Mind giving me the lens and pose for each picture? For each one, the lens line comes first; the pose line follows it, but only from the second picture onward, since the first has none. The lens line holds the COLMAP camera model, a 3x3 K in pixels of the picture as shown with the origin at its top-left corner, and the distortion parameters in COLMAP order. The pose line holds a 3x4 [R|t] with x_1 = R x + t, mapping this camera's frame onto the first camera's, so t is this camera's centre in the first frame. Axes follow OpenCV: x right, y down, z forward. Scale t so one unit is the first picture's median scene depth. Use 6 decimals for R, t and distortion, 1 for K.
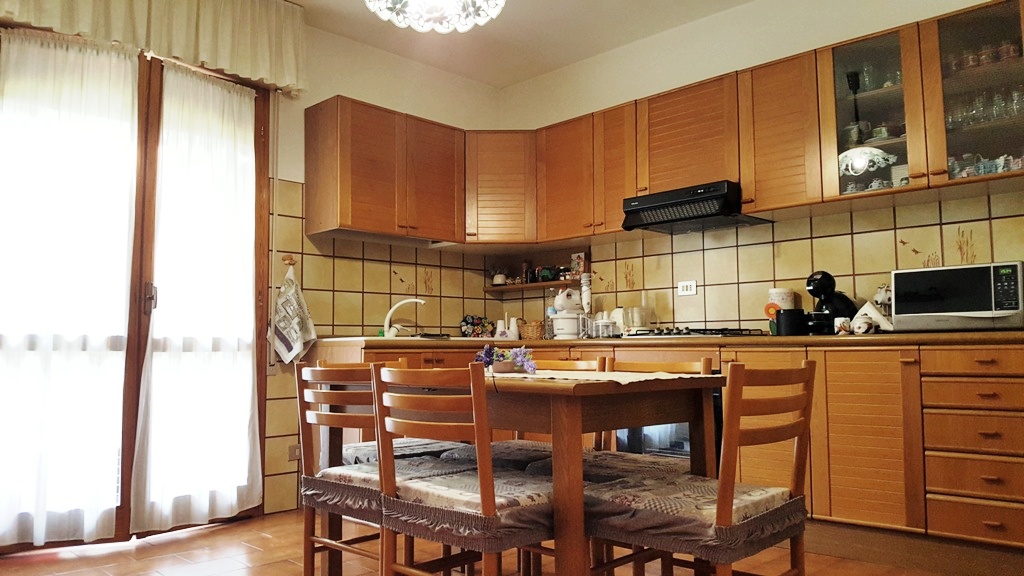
lens RADIAL K [[764.3, 0, 514.8], [0, 764.3, 281.2], [0, 0, 1]] dist [-0.015254, -0.016715]
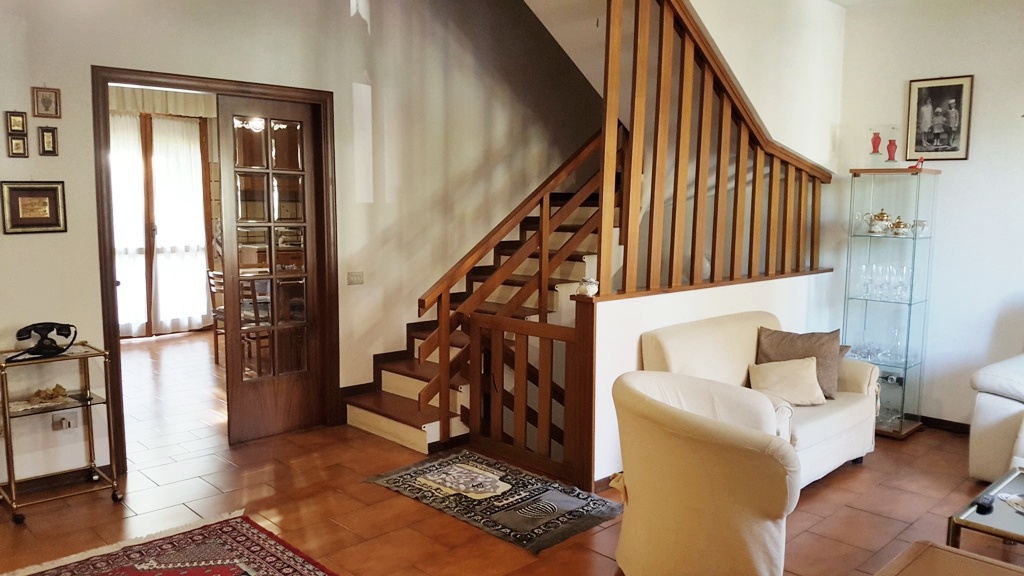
lens RADIAL K [[764.3, 0, 514.2], [0, 764.3, 291.2], [0, 0, 1]] dist [-0.015254, -0.016715]
pose [[0.999795, 0.020228, 0.000160, 0.545885], [-0.019818, 0.977859, 0.208322, -0.274731], [0.004057, -0.208283, 0.978060, -1.143047]]
